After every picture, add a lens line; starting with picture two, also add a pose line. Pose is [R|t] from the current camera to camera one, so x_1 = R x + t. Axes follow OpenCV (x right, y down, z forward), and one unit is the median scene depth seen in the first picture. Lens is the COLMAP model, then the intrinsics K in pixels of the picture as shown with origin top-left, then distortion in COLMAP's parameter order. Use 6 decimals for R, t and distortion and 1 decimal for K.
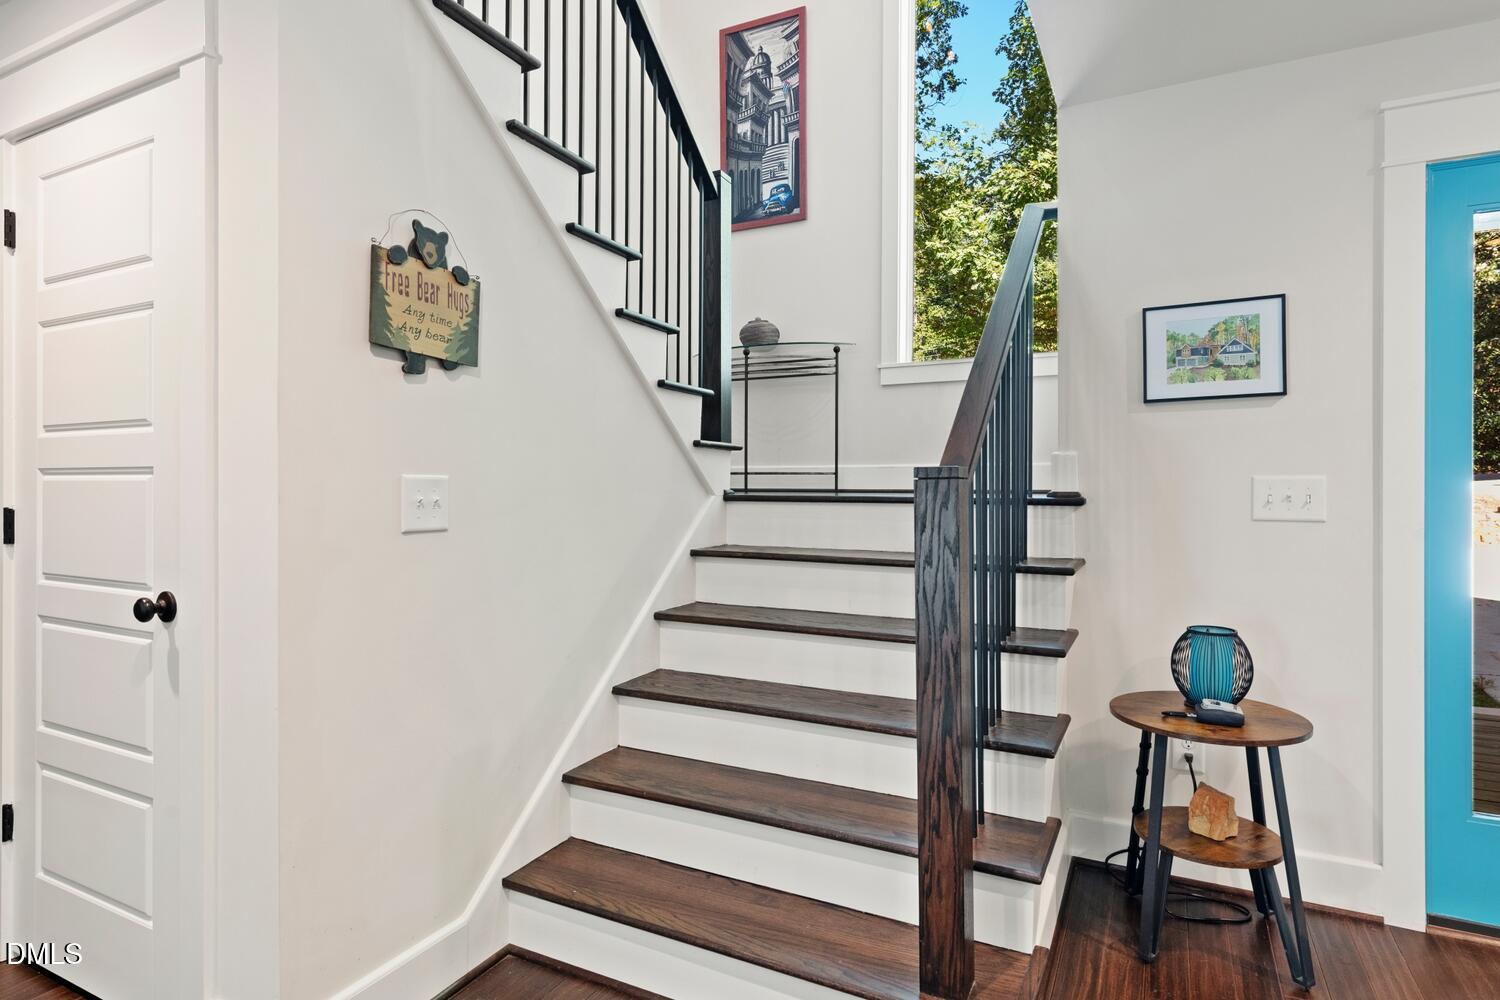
lens RADIAL K [[812.7, 0, 747.3], [0, 812.7, 488.3], [0, 0, 1]] dist [0.012625, -0.005115]
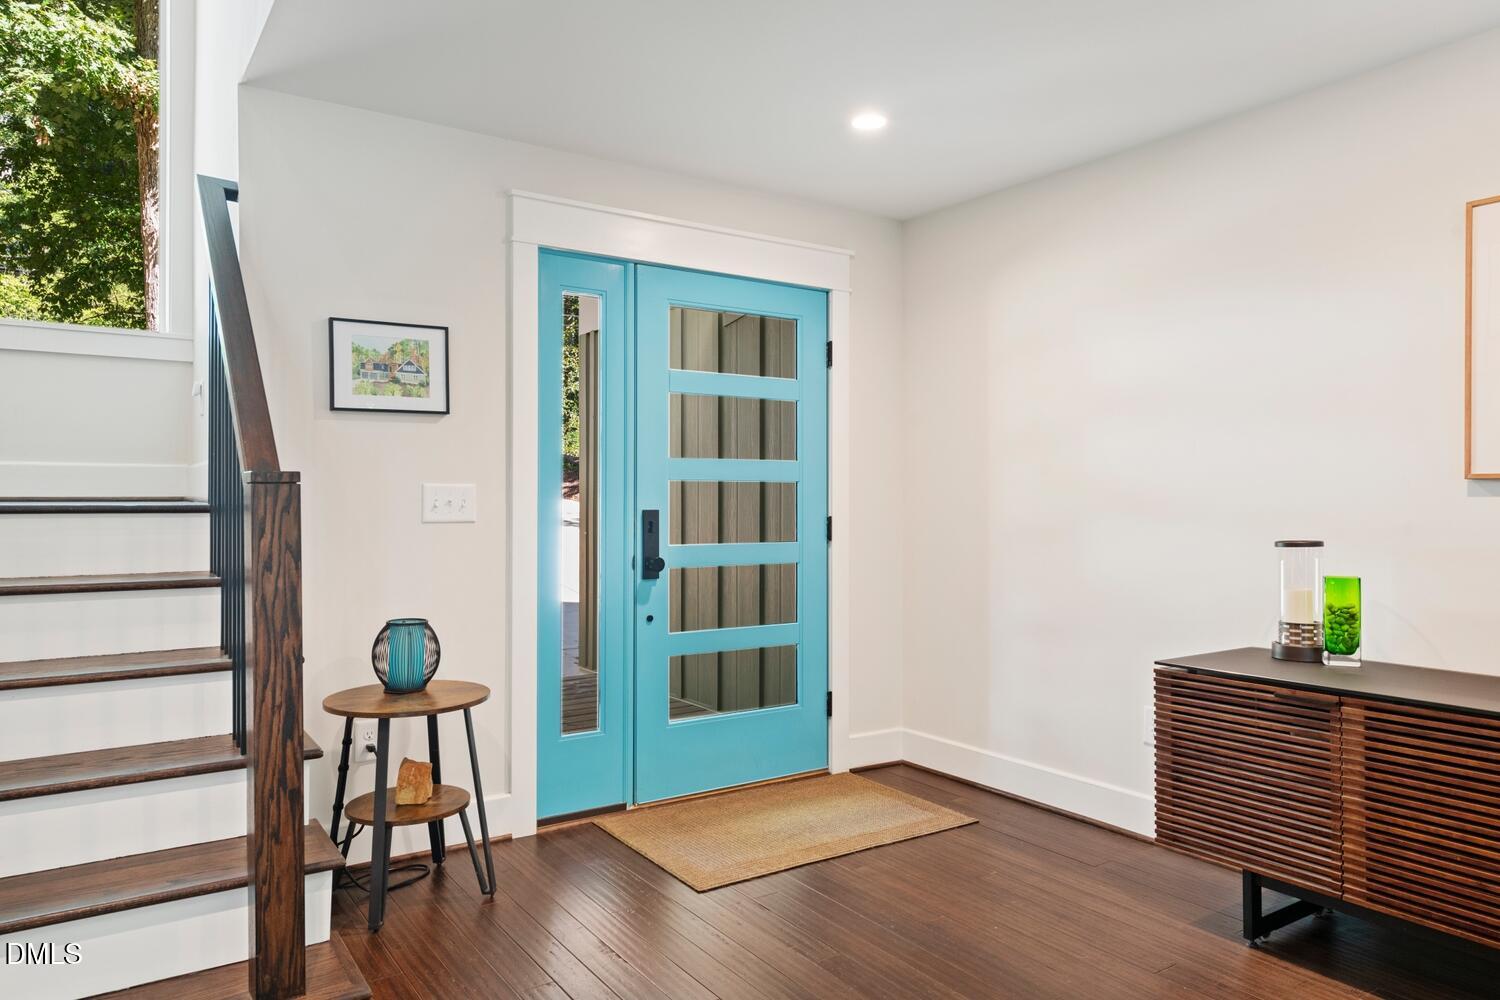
lens RADIAL K [[989.3, 0, 748.1], [0, 989.3, 504.3], [0, 0, 1]] dist [0.008966, 0.000862]
pose [[0.489423, -0.008061, 0.872009, -0.378332], [0.001208, 0.999963, 0.008566, 0.002720], [-0.872046, -0.003139, 0.489415, -0.066293]]
